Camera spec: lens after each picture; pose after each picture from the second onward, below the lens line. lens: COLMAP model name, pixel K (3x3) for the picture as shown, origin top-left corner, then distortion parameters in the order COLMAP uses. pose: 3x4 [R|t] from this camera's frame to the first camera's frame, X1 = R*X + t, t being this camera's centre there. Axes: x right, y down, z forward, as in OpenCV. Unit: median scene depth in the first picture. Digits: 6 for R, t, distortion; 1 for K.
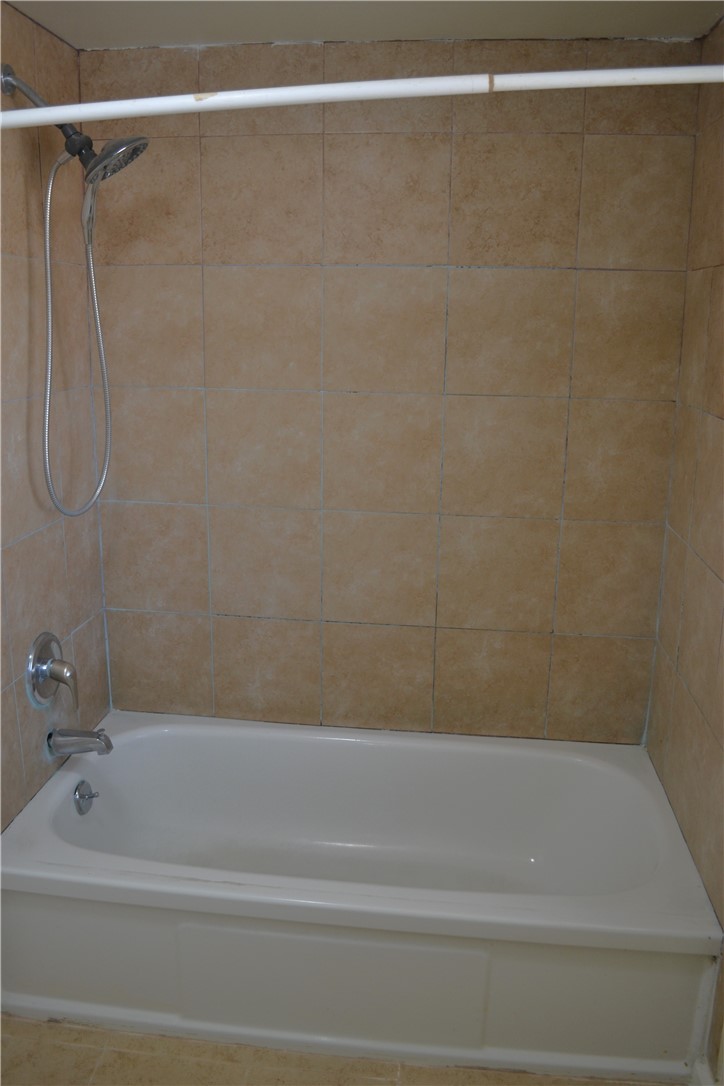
lens RADIAL K [[880.2, 0, 361.0], [0, 880.2, 541.8], [0, 0, 1]] dist [-0.083679, 0.014363]
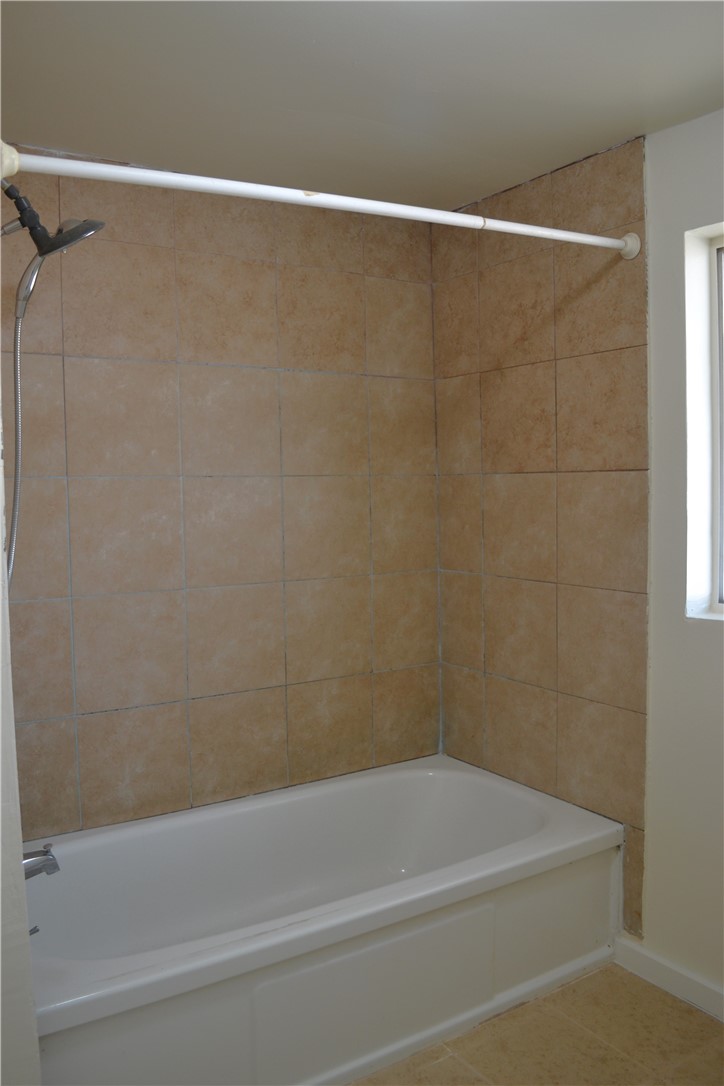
lens RADIAL K [[880.2, 0, 337.1], [0, 880.2, 543.8], [0, 0, 1]] dist [-0.083679, 0.014363]
pose [[0.772245, -0.062776, 0.632216, -0.588015], [0.182331, 0.975145, -0.125888, 0.079264], [-0.608600, 0.212489, 0.764496, 0.083335]]
